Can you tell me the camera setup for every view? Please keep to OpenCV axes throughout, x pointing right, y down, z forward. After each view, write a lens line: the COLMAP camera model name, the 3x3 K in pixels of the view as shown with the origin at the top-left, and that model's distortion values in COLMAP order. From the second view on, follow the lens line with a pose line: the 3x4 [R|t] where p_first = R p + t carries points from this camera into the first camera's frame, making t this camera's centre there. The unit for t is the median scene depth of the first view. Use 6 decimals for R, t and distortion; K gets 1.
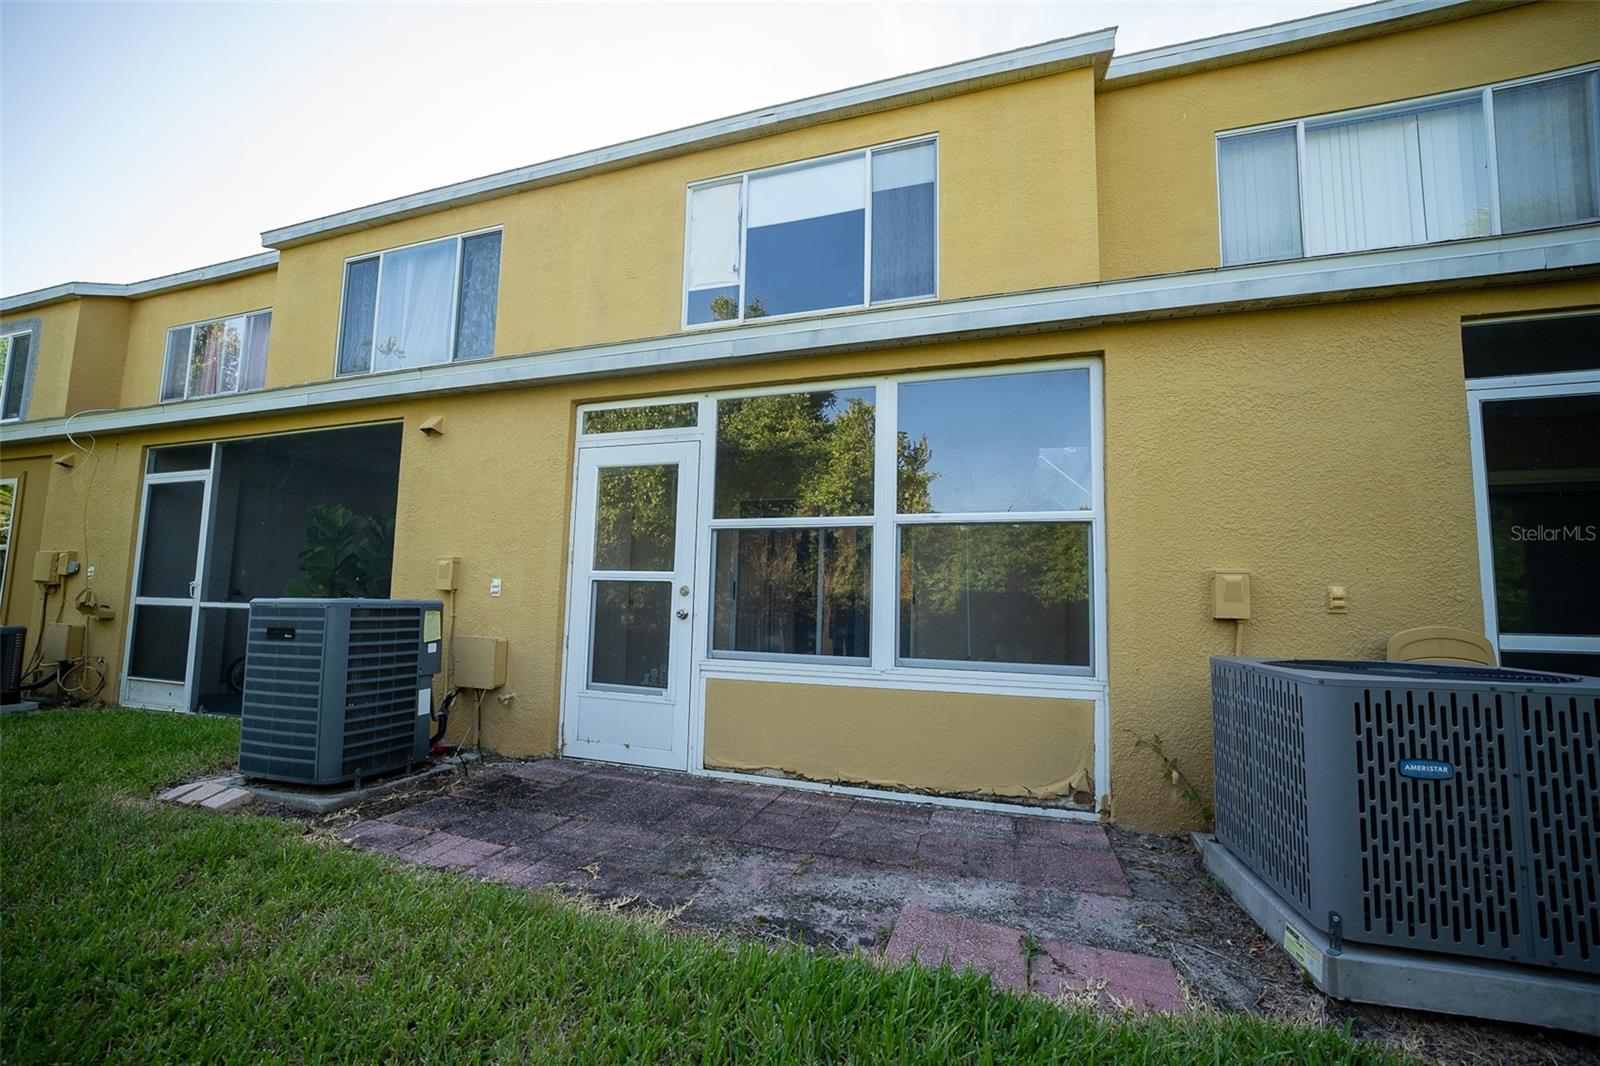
lens RADIAL K [[651.7, 0, 790.3], [0, 651.7, 538.5], [0, 0, 1]] dist [-0.025614, 0.006864]
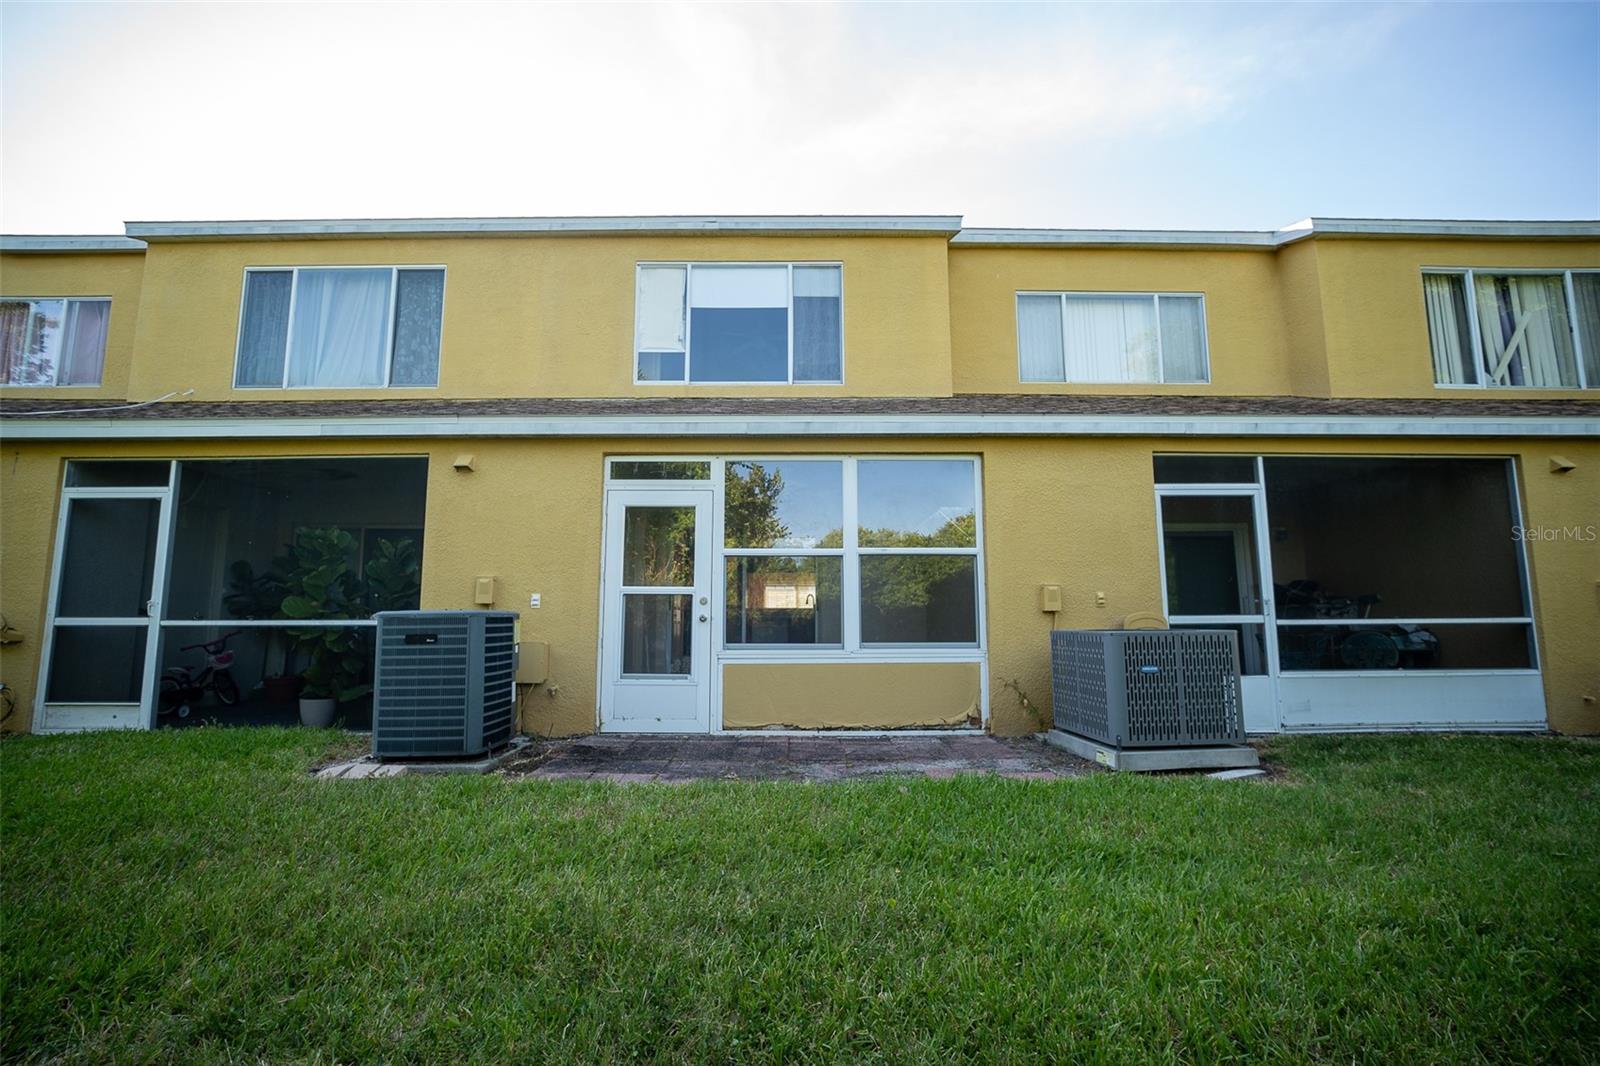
lens RADIAL K [[644.2, 0, 799.1], [0, 644.2, 537.5], [0, 0, 1]] dist [-0.024189, 0.000131]
pose [[0.945742, 0.017343, 0.324455, -0.397507], [-0.009459, 0.999621, -0.025861, -0.018396], [-0.324781, 0.021389, 0.945547, -0.324105]]
